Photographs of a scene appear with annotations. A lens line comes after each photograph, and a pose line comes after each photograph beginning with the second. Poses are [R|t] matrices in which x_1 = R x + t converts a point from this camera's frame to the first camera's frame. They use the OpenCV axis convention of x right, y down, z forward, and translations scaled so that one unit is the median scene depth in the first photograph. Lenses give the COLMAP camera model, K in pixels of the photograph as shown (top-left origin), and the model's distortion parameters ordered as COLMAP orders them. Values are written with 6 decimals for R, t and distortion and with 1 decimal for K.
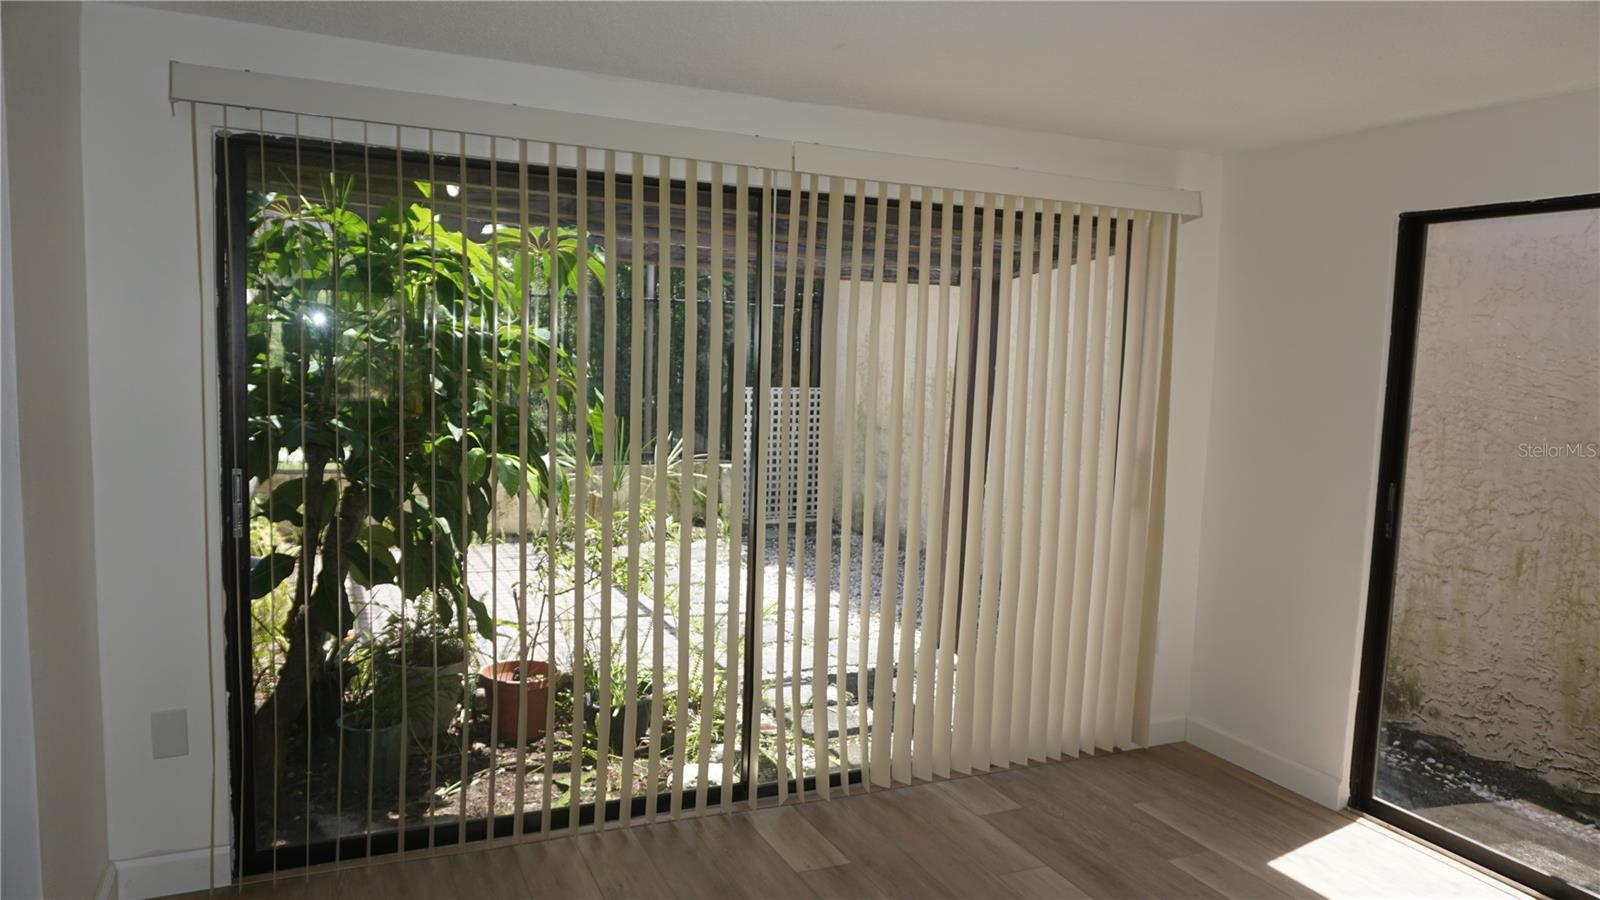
lens RADIAL K [[1080.3, 0, 806.7], [0, 1080.3, 460.0], [0, 0, 1]] dist [-0.048543, 0.046891]
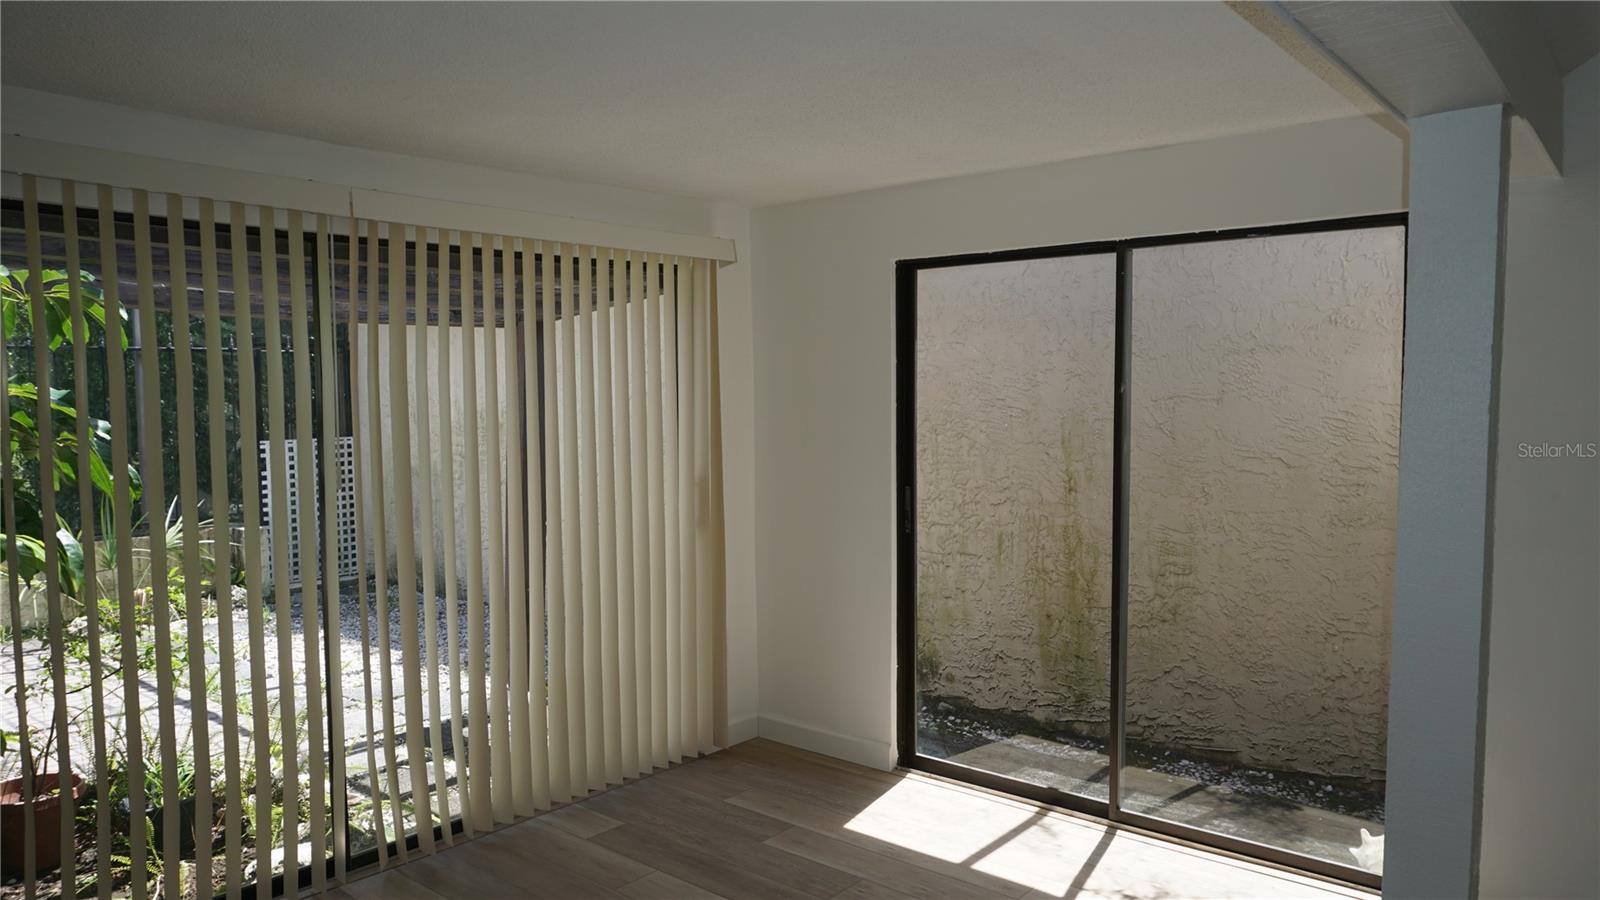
lens RADIAL K [[1080.3, 0, 806.7], [0, 1080.3, 460.0], [0, 0, 1]] dist [-0.048543, 0.046891]
pose [[0.904971, -0.069066, 0.419831, -0.046442], [0.083380, 0.996392, -0.015814, 0.001960], [-0.417224, 0.049317, 0.907465, -0.034836]]
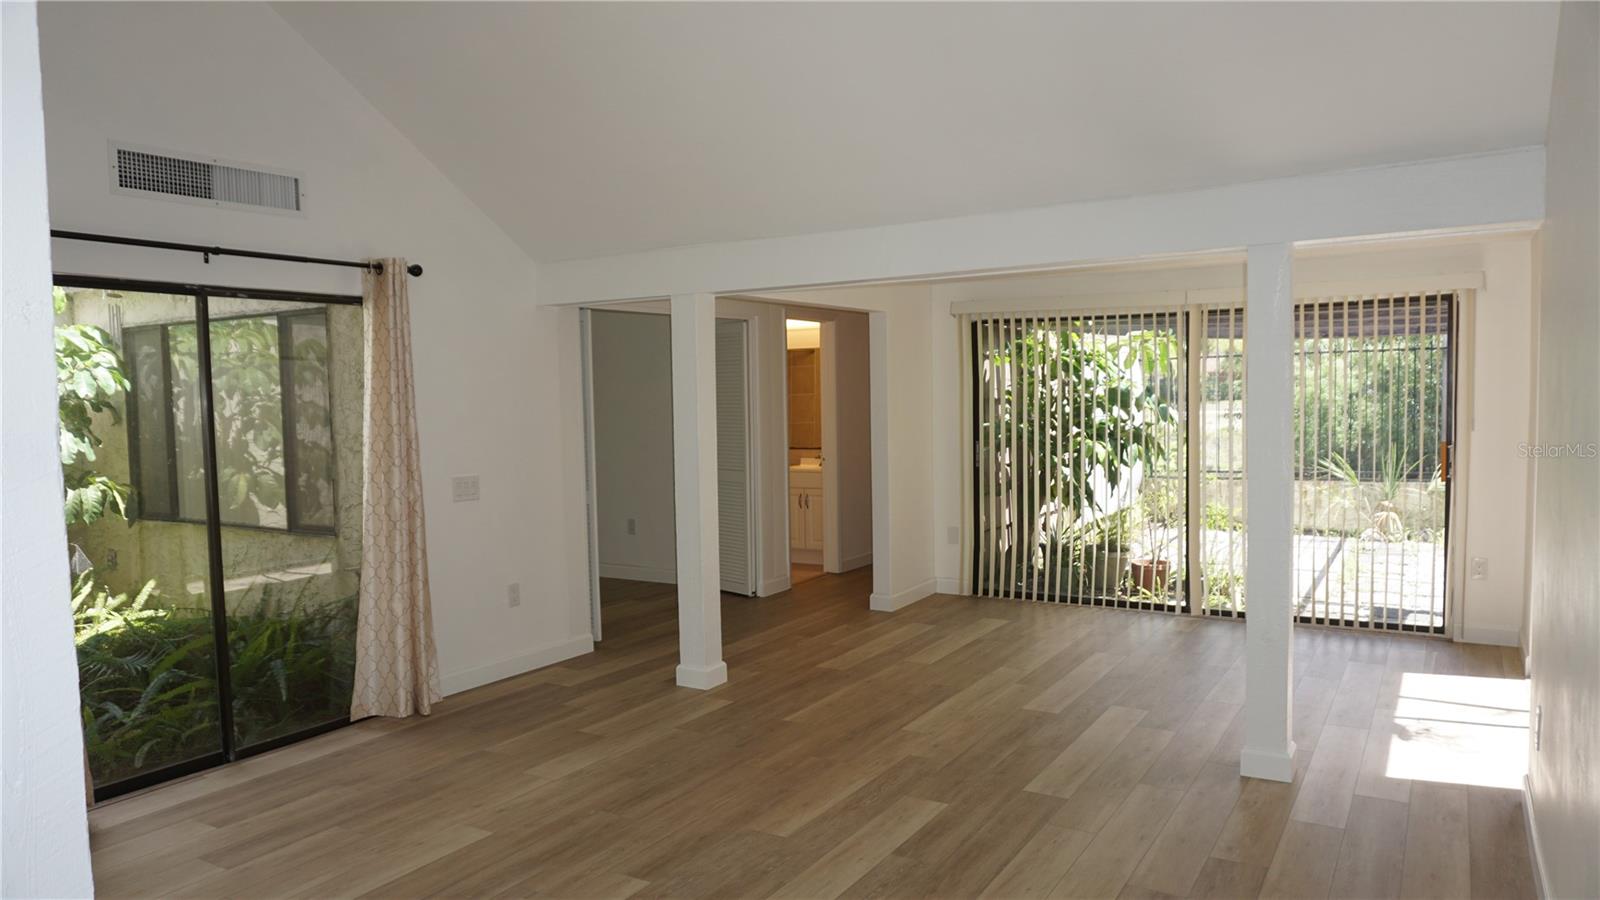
lens RADIAL K [[1080.3, 0, 806.7], [0, 1080.3, 460.0], [0, 0, 1]] dist [-0.048543, 0.046891]
pose [[0.549615, 0.008194, -0.835378, 1.029027], [-0.052020, 0.998347, -0.024432, 0.100192], [0.833797, 0.056884, 0.549133, -0.592018]]
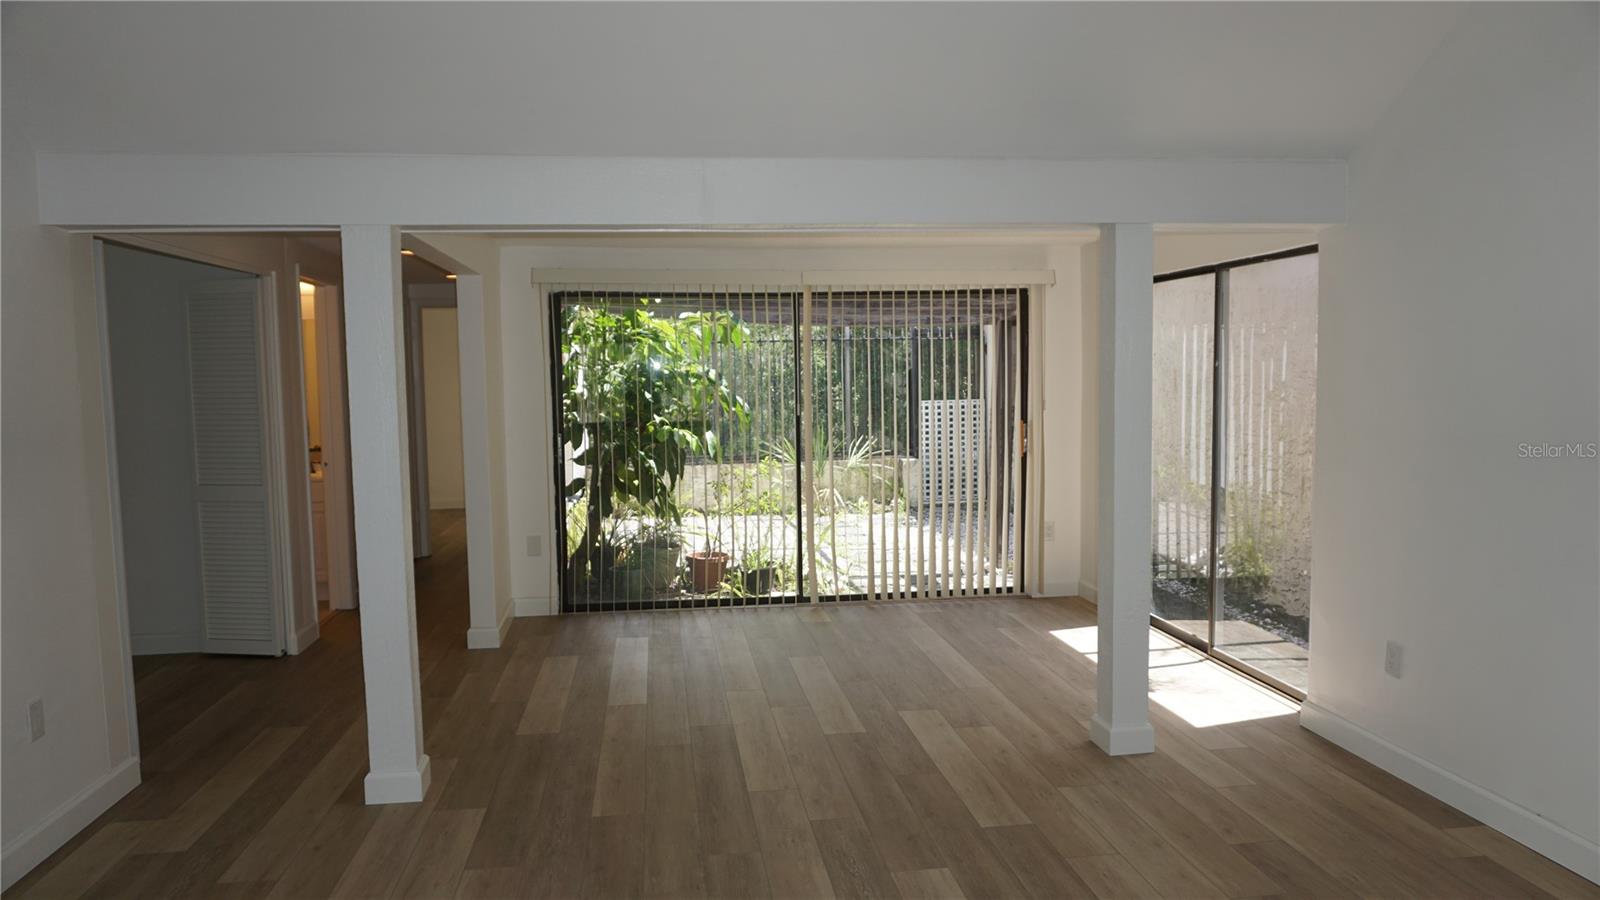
lens RADIAL K [[1080.3, 0, 806.7], [0, 1080.3, 460.0], [0, 0, 1]] dist [-0.048543, 0.046891]
pose [[0.956031, -0.024082, -0.292274, 0.453479], [0.016008, 0.999422, -0.029987, 0.098593], [0.292827, 0.023990, 0.955864, -0.732547]]
